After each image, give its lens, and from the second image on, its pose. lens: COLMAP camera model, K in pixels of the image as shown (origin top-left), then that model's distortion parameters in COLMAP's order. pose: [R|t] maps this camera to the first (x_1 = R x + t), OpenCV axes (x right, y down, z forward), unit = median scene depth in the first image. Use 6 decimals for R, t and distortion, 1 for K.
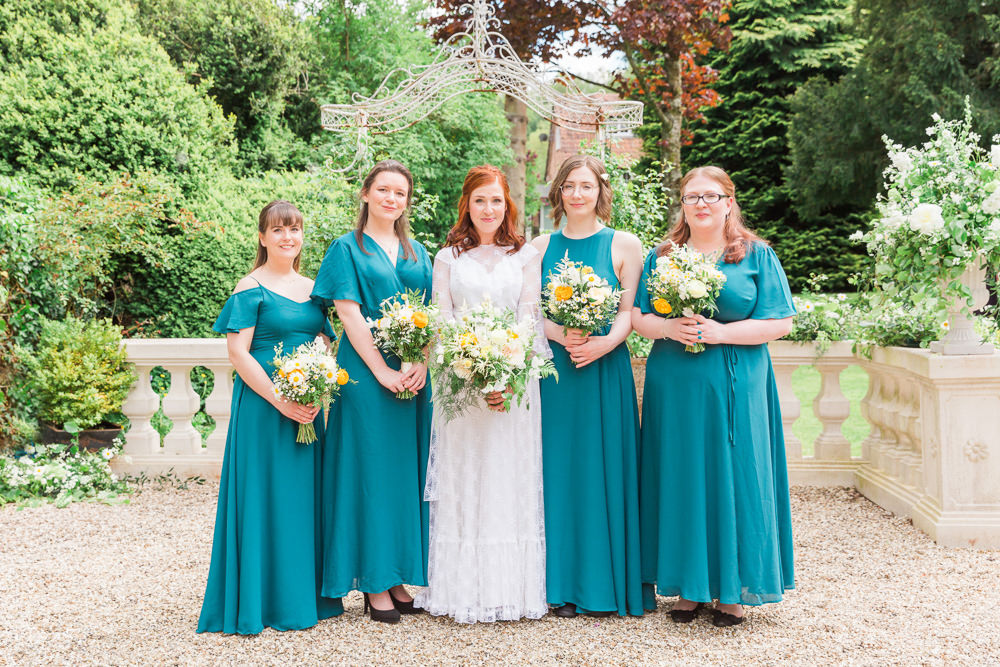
lens RADIAL K [[1049.4, 0, 471.4], [0, 1049.4, 321.3], [0, 0, 1]] dist [-0.060487, 0.000000]
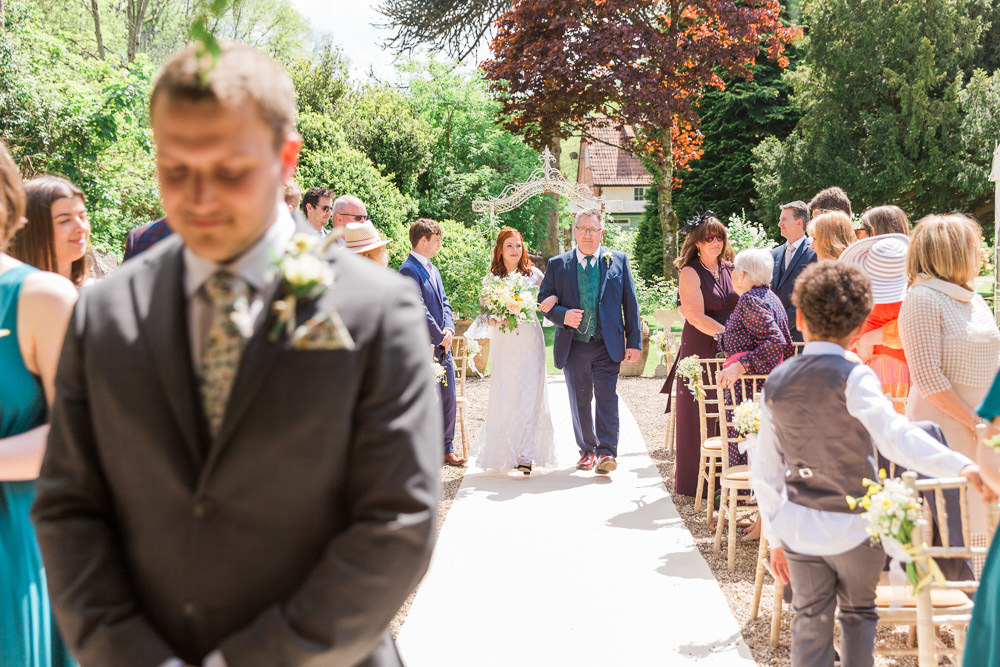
lens RADIAL K [[1281.9, 0, 507.7], [0, 1281.9, 334.8], [0, 0, 1]] dist [0.018872, 0.000000]
pose [[0.999703, -0.016667, 0.017759, -0.097568], [0.016800, 0.999832, -0.007369, 0.067526], [-0.017633, 0.007665, 0.999815, -1.238721]]
